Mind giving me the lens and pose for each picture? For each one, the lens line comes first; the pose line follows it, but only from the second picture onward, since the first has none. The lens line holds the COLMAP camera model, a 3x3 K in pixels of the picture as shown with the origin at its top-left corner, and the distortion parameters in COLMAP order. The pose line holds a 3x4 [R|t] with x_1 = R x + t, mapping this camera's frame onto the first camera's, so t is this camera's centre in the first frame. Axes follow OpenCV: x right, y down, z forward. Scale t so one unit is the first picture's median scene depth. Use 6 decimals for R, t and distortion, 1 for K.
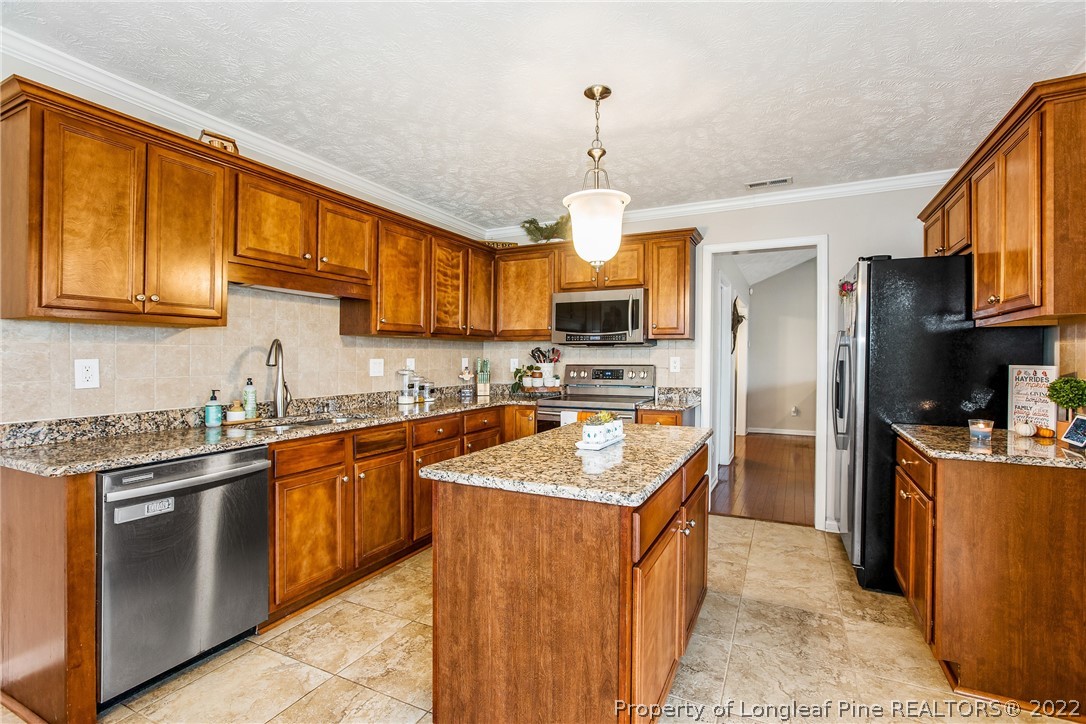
lens RADIAL K [[525.2, 0, 542.6], [0, 525.2, 332.5], [0, 0, 1]] dist [-0.014091, 0.000202]
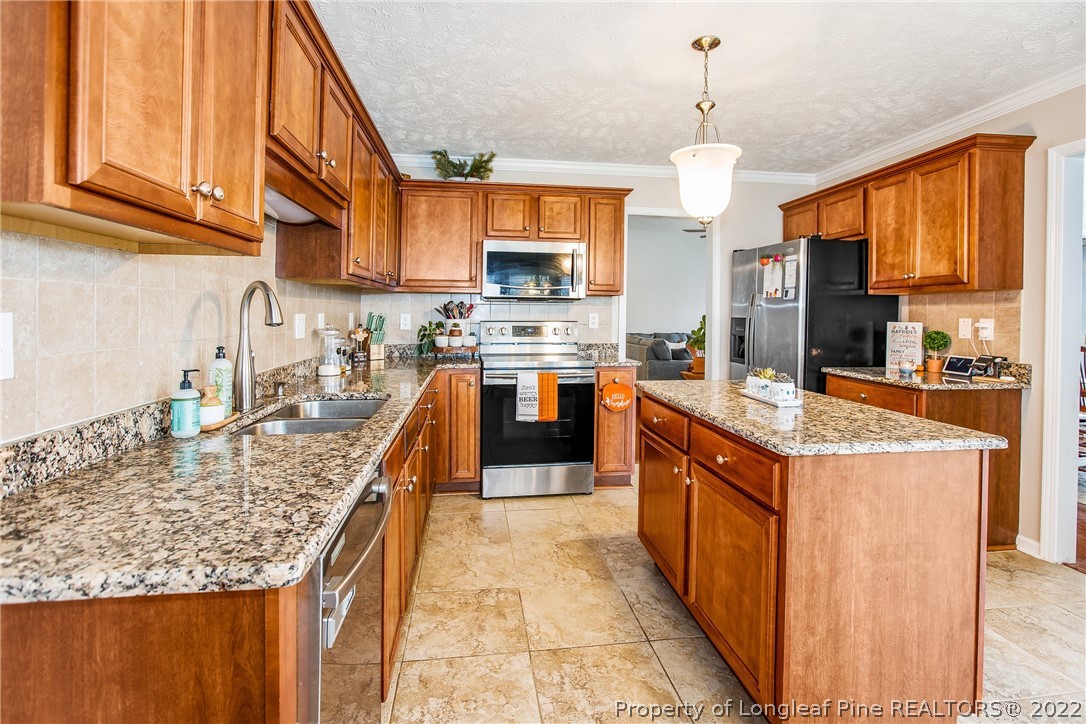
lens RADIAL K [[537.7, 0, 541.7], [0, 537.7, 294.0], [0, 0, 1]] dist [-0.003930, -0.000365]
pose [[0.810610, 0.027628, 0.584934, -0.521833], [-0.035815, 0.999355, 0.002431, 0.012241], [-0.584490, -0.022920, 0.811077, 0.256639]]
